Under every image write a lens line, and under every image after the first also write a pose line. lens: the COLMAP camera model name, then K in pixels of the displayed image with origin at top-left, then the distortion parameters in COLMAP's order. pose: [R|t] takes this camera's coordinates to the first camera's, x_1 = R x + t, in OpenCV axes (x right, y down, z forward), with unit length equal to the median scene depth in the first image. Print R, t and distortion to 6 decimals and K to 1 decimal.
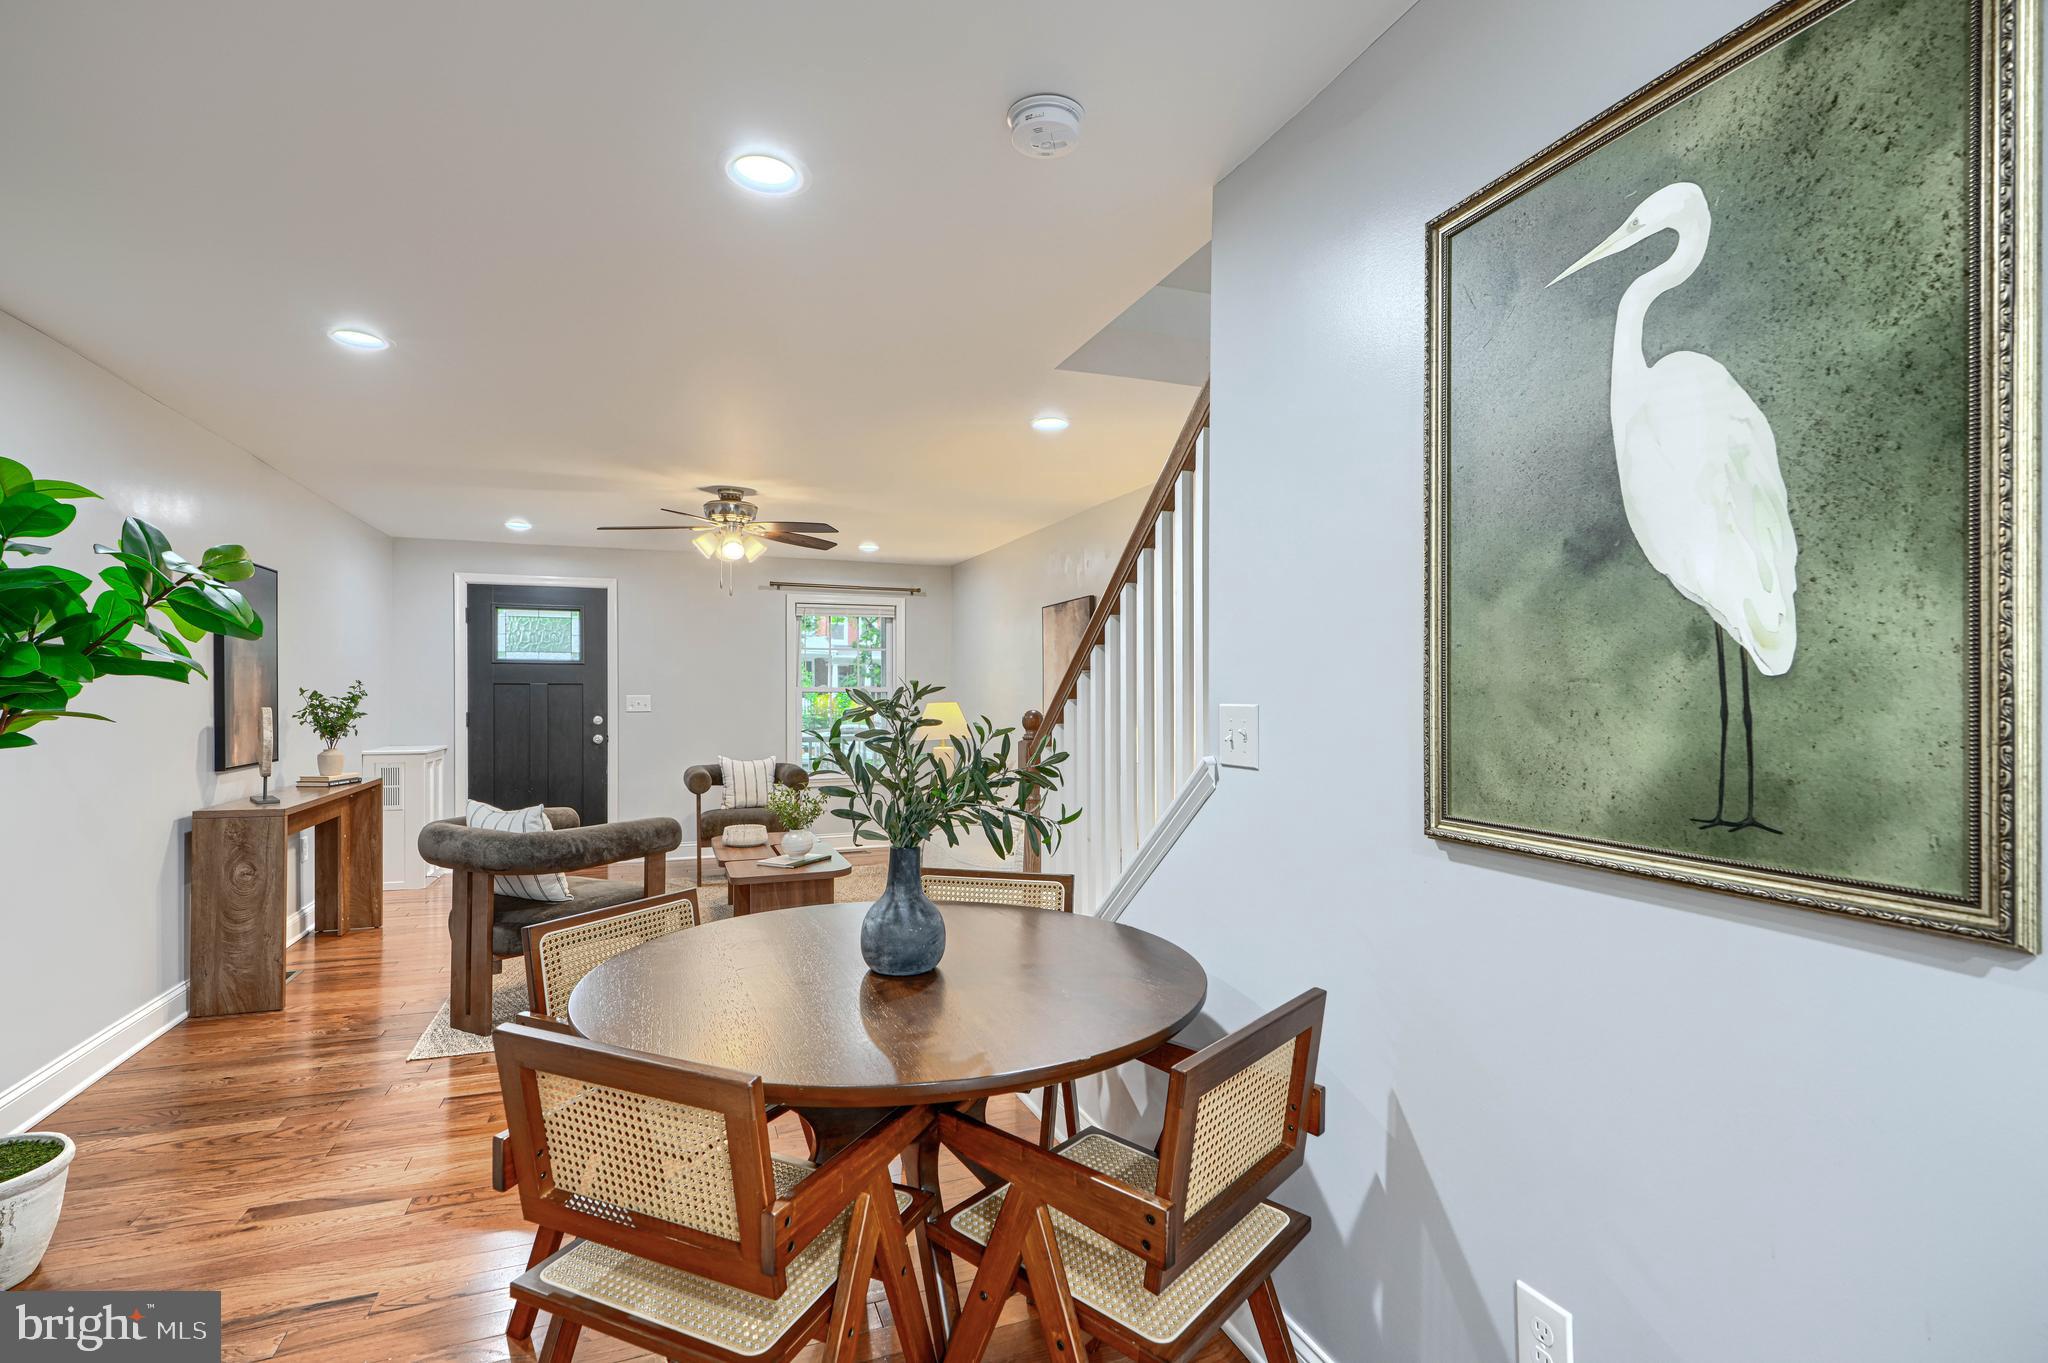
lens RADIAL K [[936.3, 0, 1024.9], [0, 936.3, 689.6], [0, 0, 1]] dist [-0.001120, -0.000706]
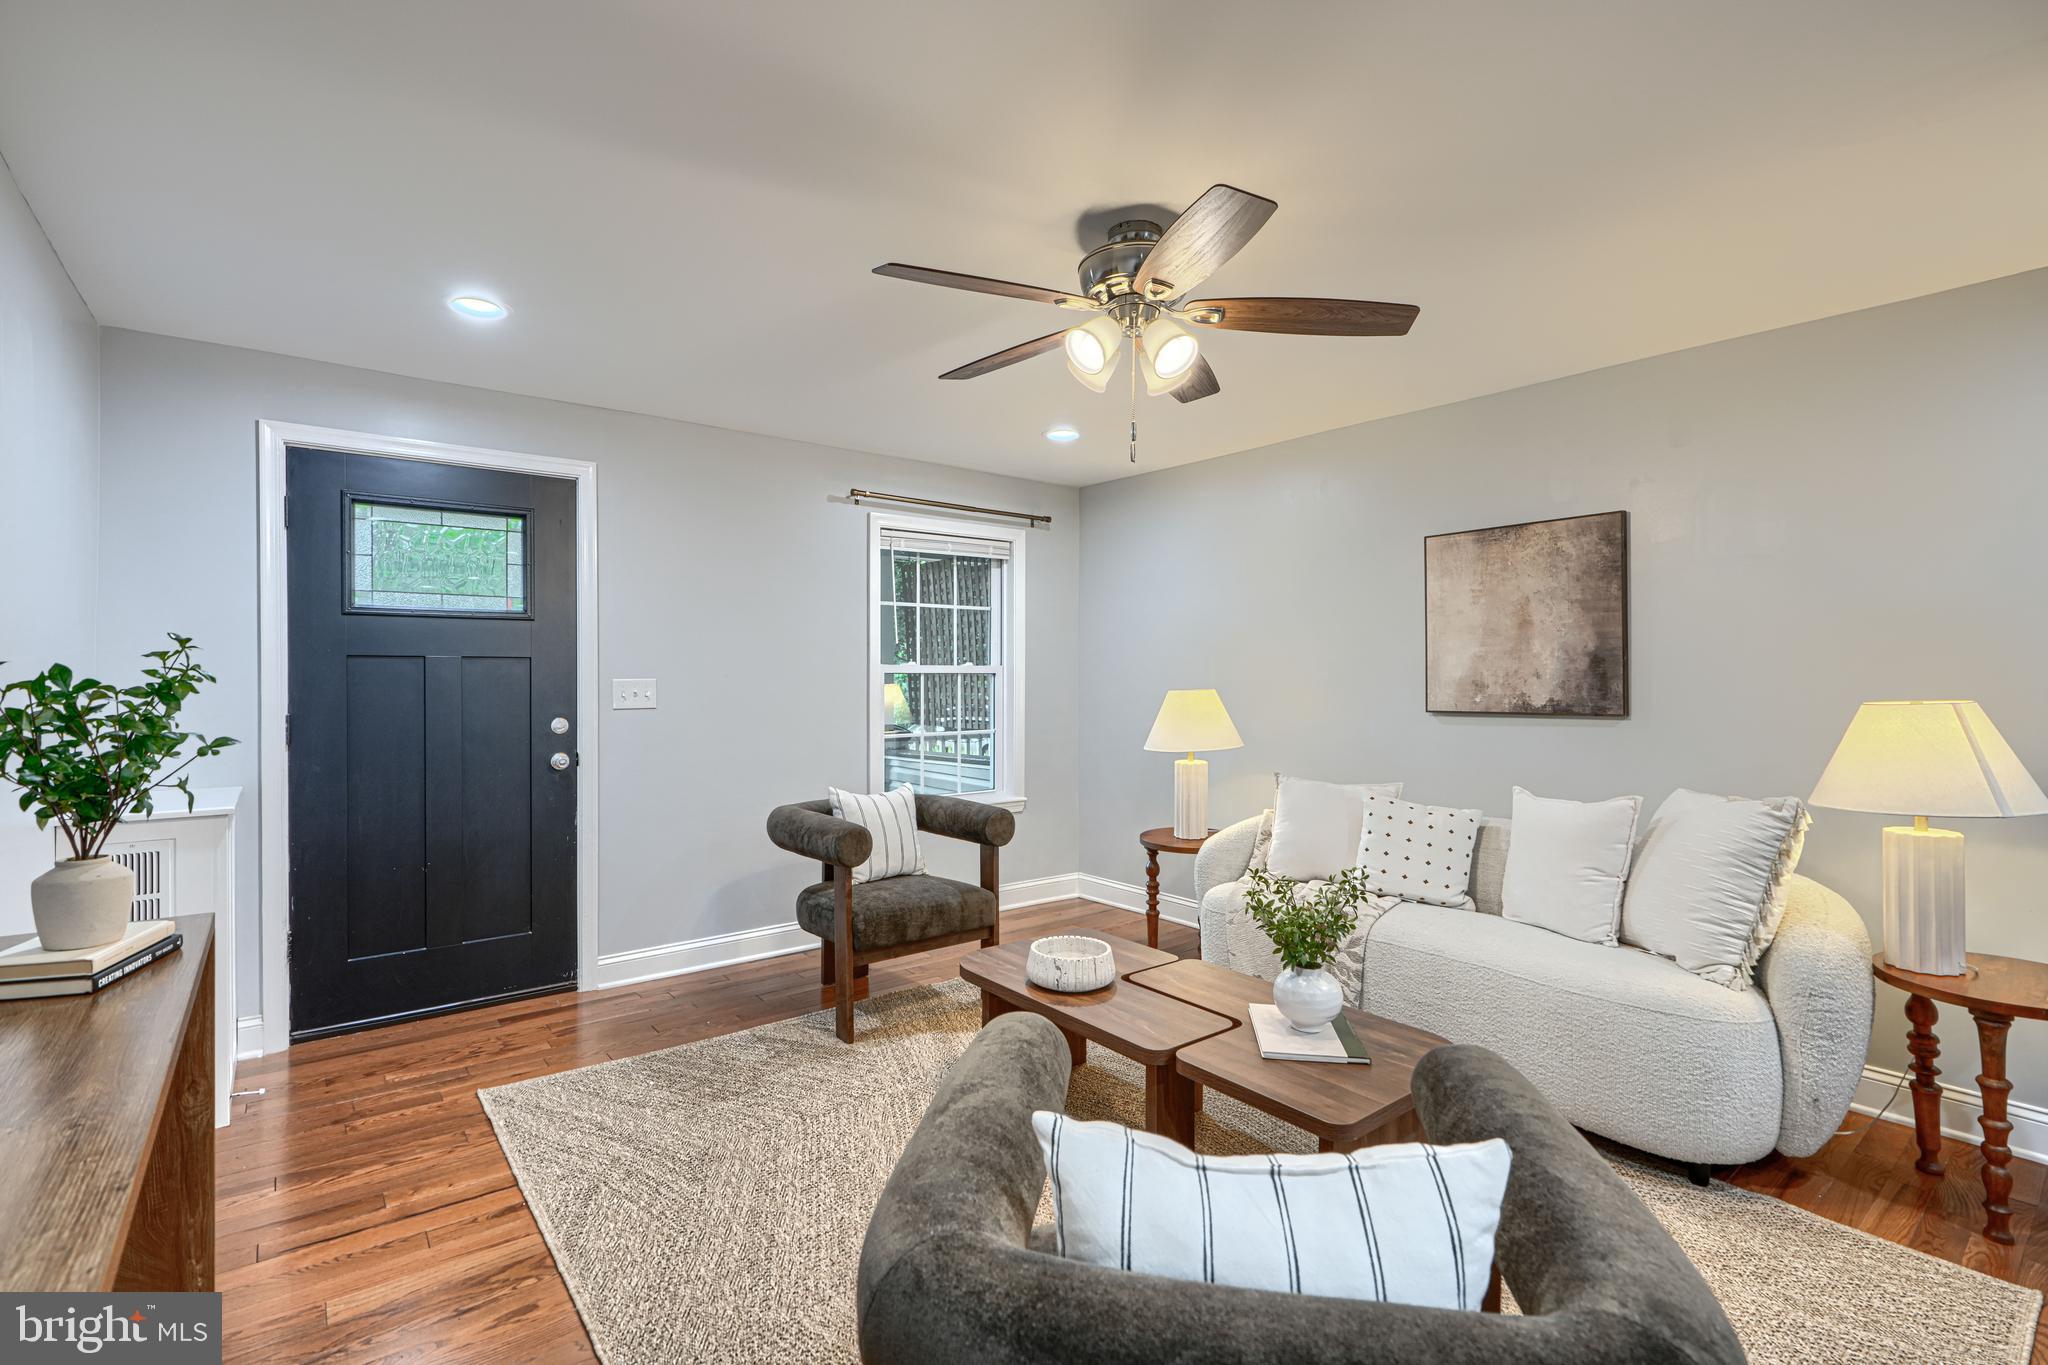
lens RADIAL K [[936.3, 0, 1022.3], [0, 936.3, 672.1], [0, 0, 1]] dist [-0.001120, -0.000706]
pose [[0.957747, -0.001197, 0.287611, -0.361528], [0.001456, 0.999999, -0.000689, 0.002912], [-0.287610, 0.001079, 0.957747, 0.419750]]
